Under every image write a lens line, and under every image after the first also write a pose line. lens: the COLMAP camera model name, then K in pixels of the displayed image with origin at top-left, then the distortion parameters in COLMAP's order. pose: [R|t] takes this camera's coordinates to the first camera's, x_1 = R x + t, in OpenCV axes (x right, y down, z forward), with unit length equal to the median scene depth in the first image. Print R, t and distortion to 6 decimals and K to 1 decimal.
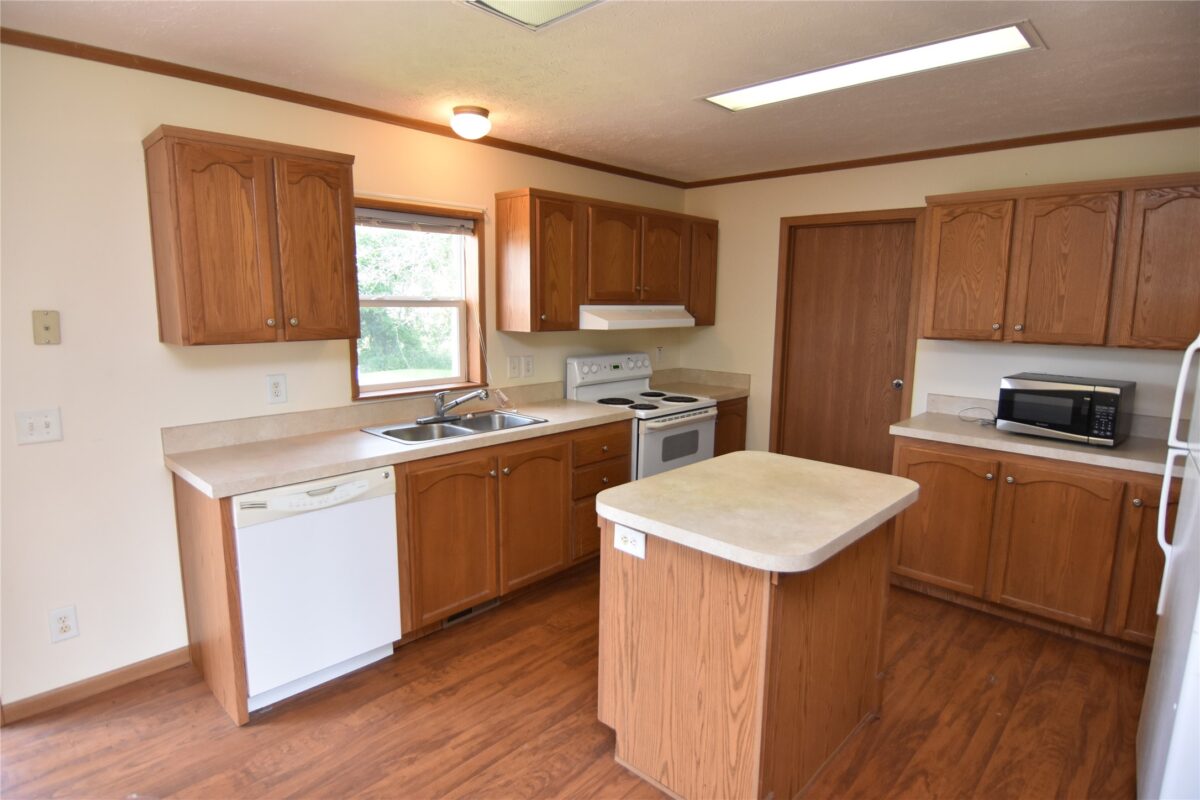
lens RADIAL K [[637.7, 0, 596.3], [0, 637.7, 397.1], [0, 0, 1]] dist [0.001054, -0.016856]
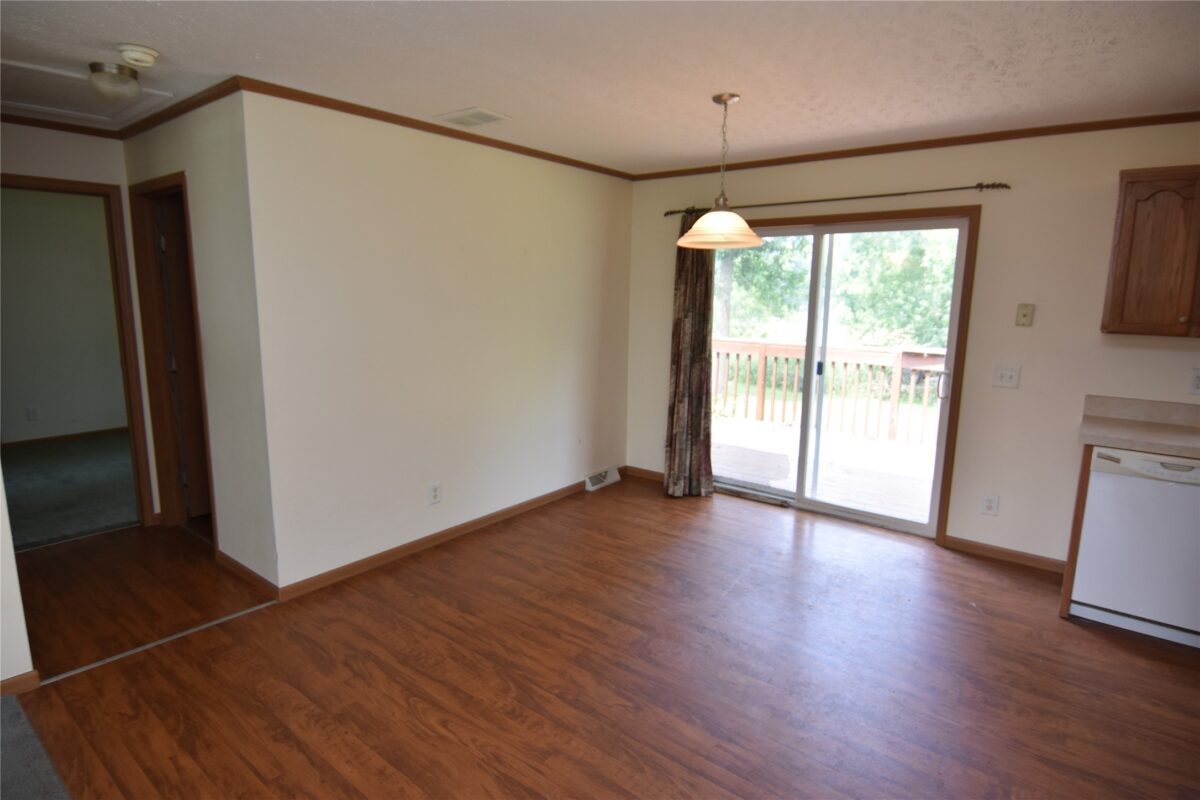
lens RADIAL K [[637.7, 0, 598.5], [0, 637.7, 394.7], [0, 0, 1]] dist [0.001054, -0.016856]
pose [[0.088426, 0.154082, -0.984093, 0.471500], [-0.164539, 0.976651, 0.138132, 0.029070], [0.982399, 0.149707, 0.111714, -0.139011]]
